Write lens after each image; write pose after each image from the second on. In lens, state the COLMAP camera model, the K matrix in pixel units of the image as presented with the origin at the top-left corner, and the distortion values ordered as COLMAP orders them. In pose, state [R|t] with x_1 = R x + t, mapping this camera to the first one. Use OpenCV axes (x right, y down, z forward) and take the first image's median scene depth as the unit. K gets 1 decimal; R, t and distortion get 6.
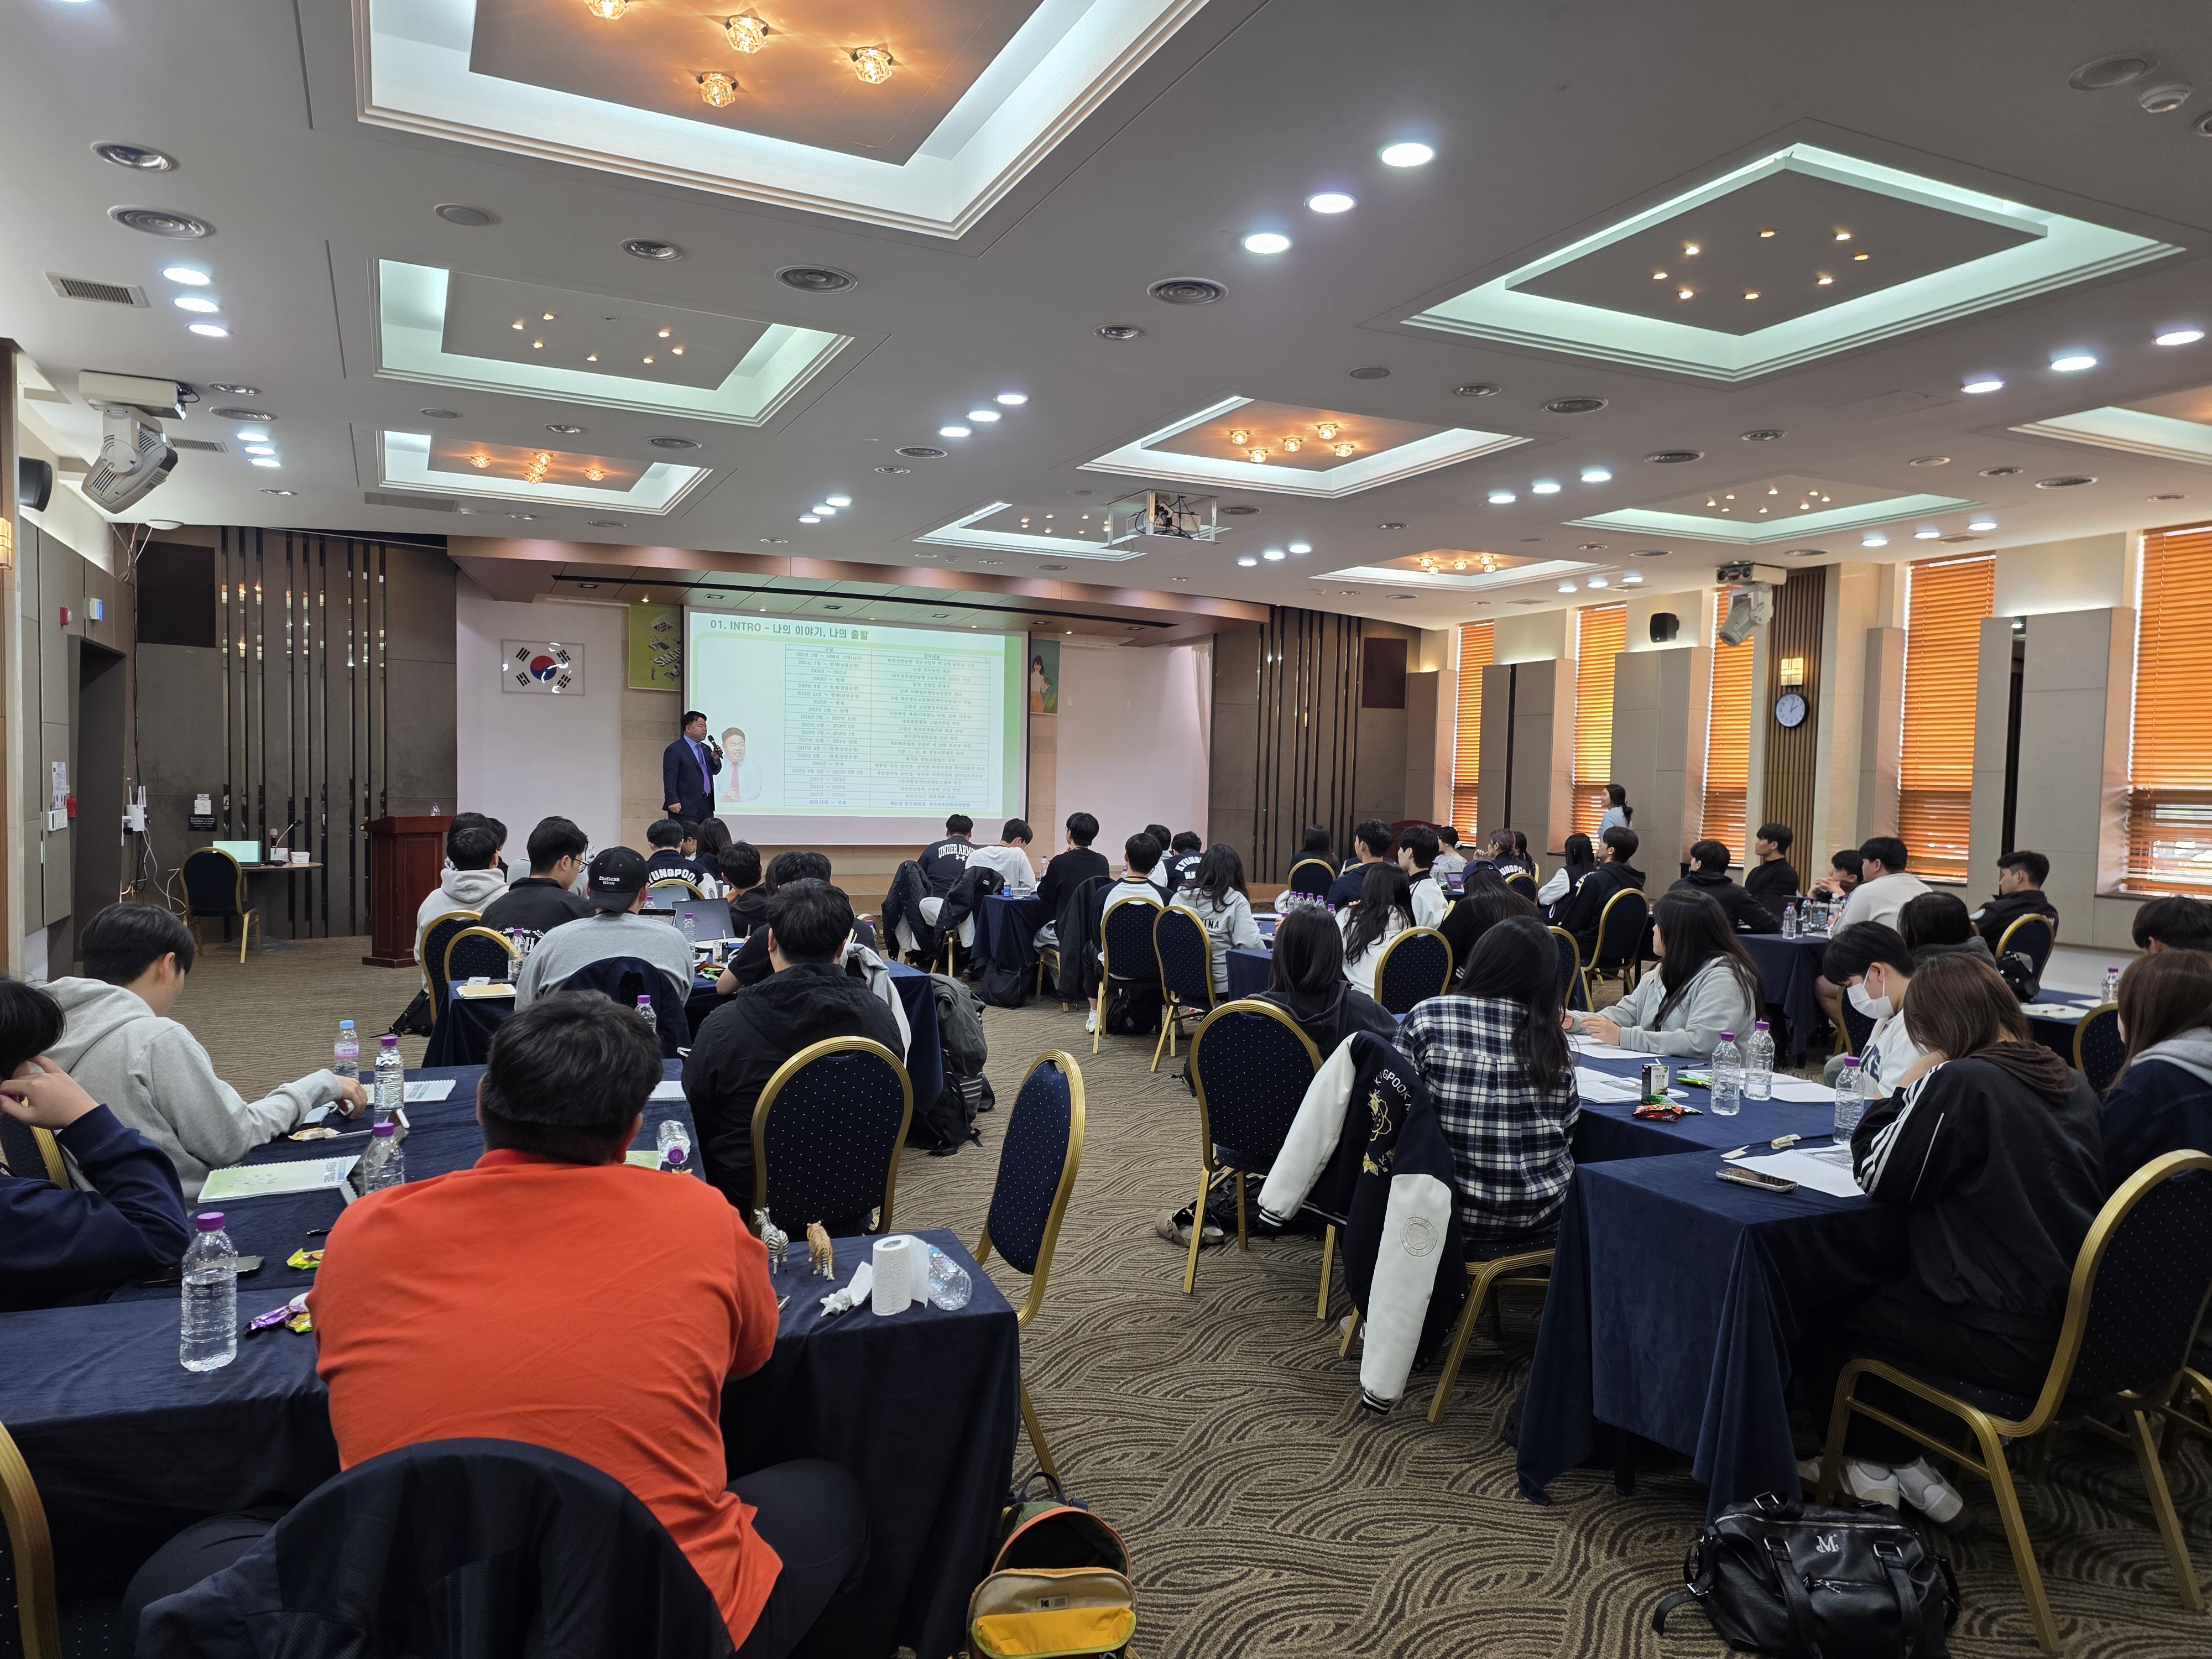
lens RADIAL K [[1424.4, 0, 1120.7], [0, 1424.4, 820.4], [0, 0, 1]] dist [0.064219, -0.067560]
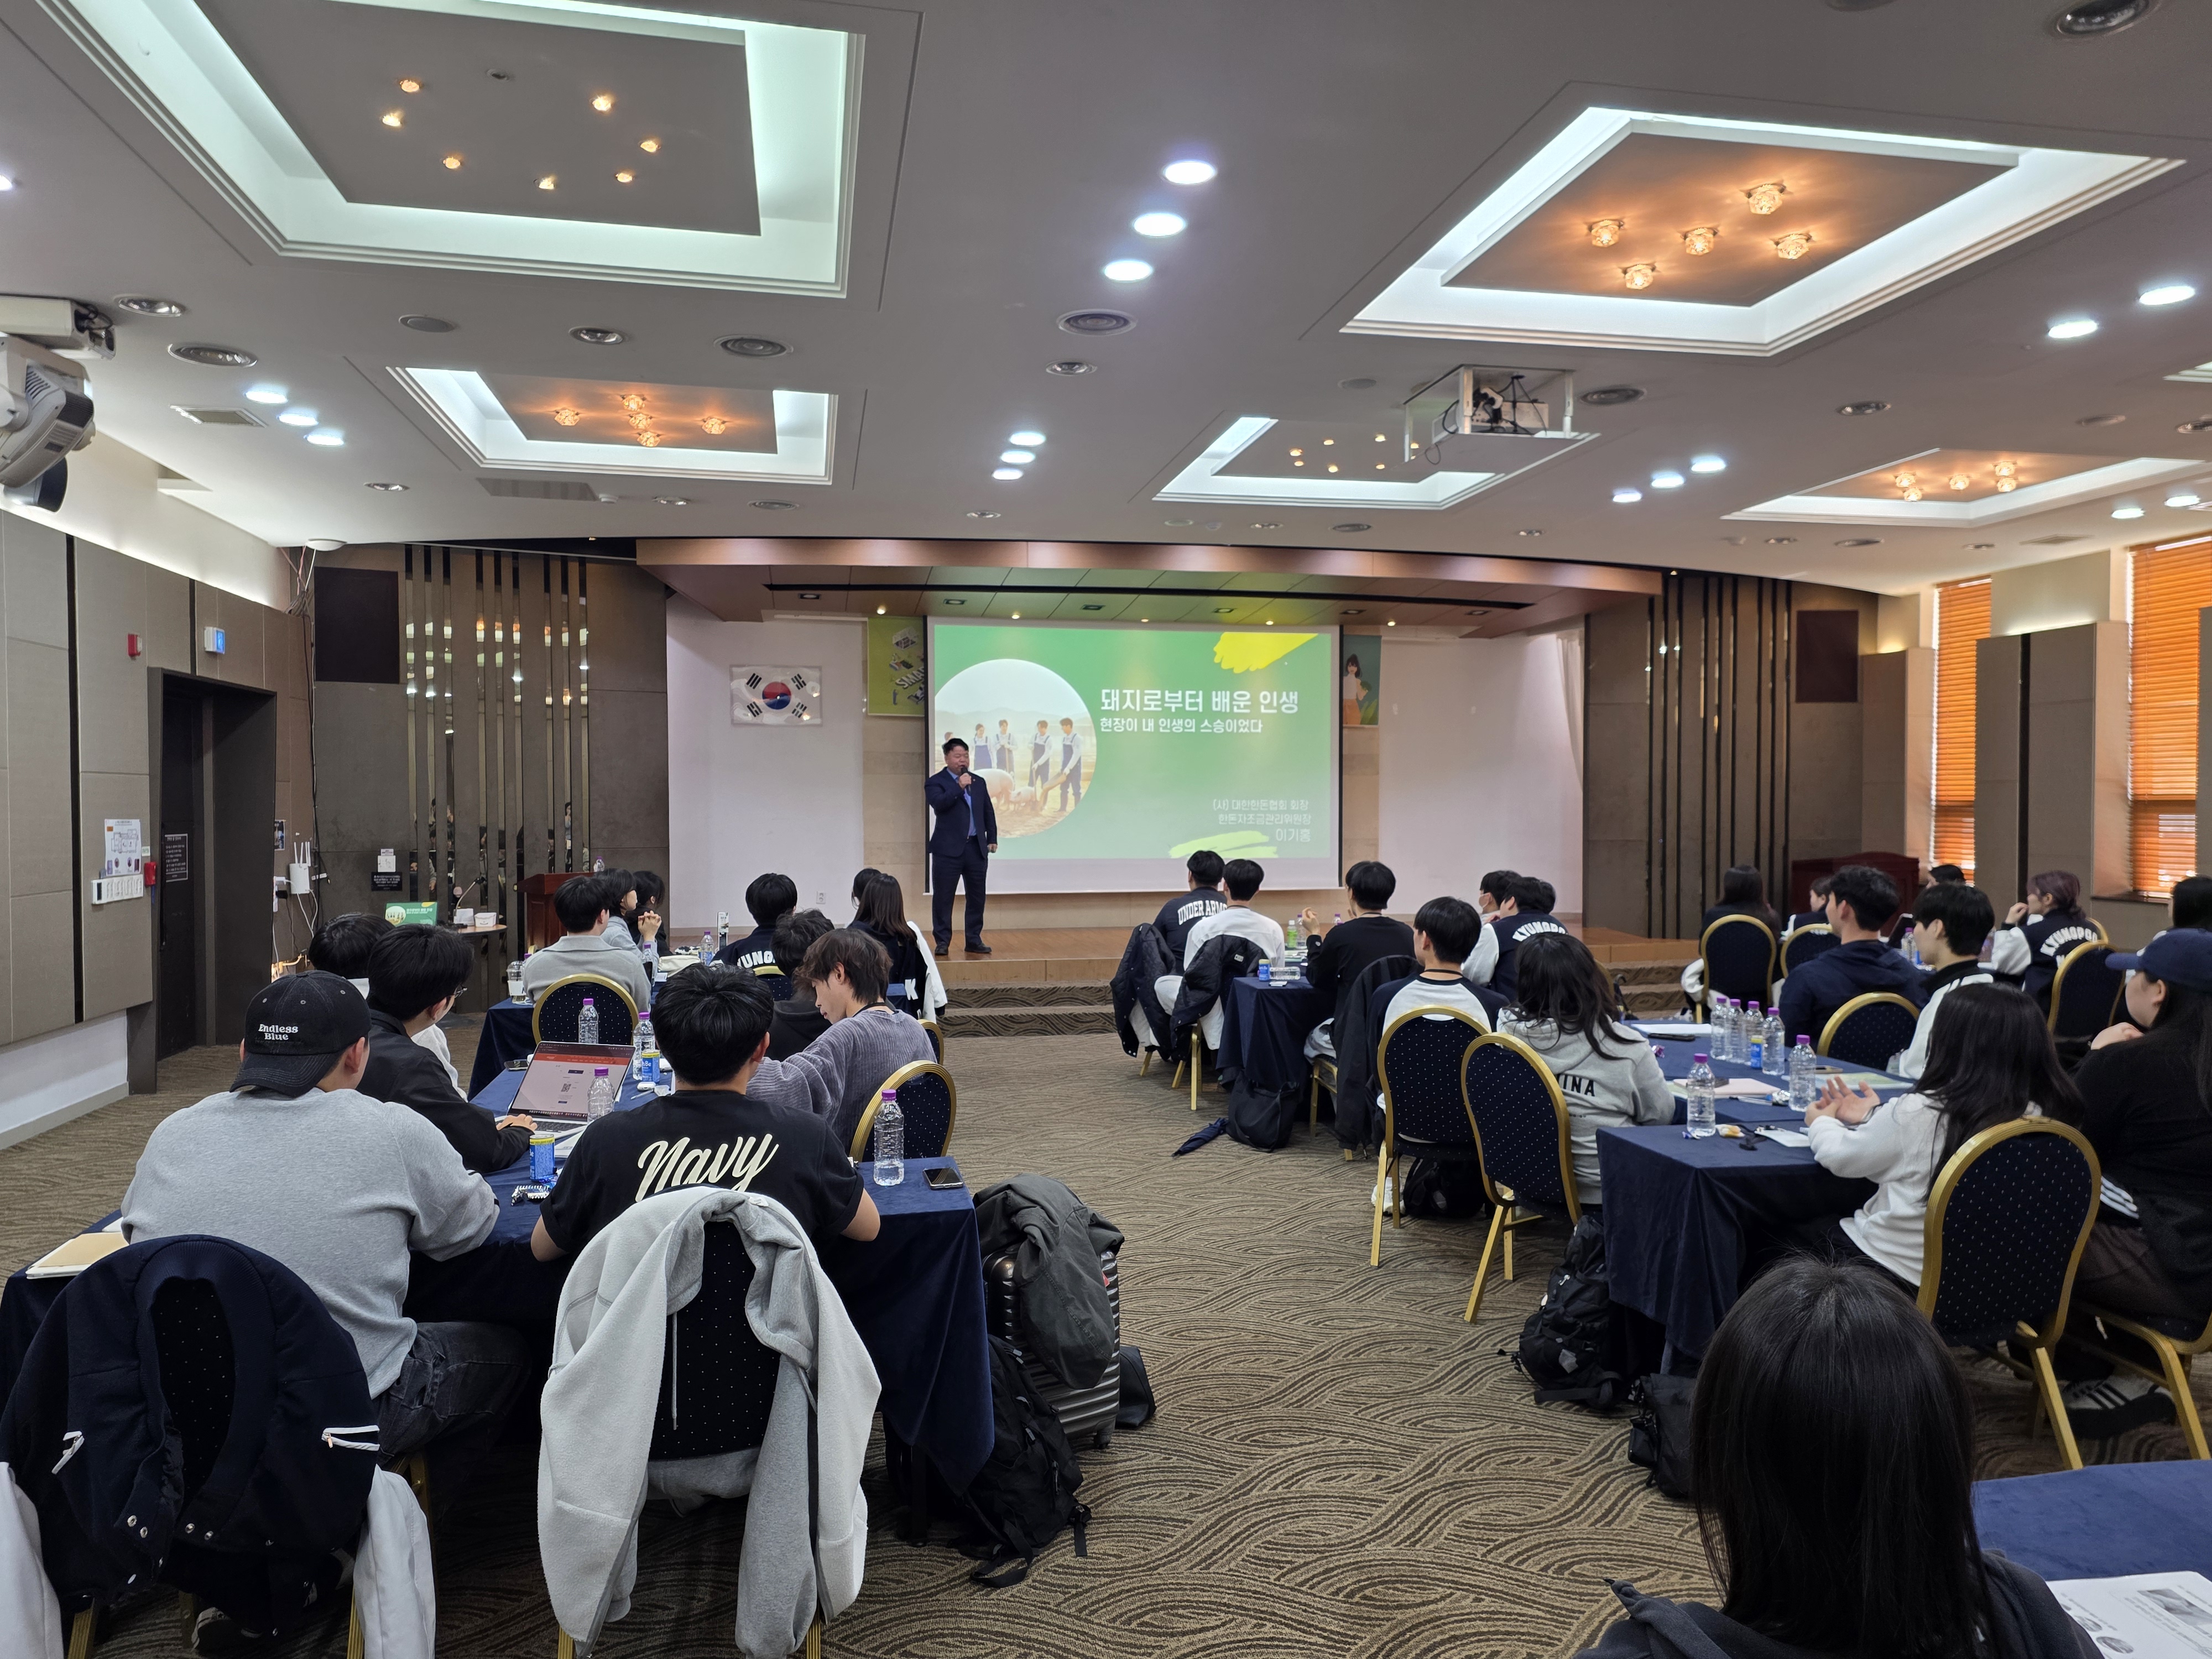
lens RADIAL K [[1424.4, 0, 1120.7], [0, 1424.4, 820.4], [0, 0, 1]] dist [0.064219, -0.067560]
pose [[0.966724, -0.021281, -0.254935, 0.024415], [0.016121, 0.999621, -0.022311, -0.008727], [0.255314, 0.017459, 0.966701, 0.251390]]
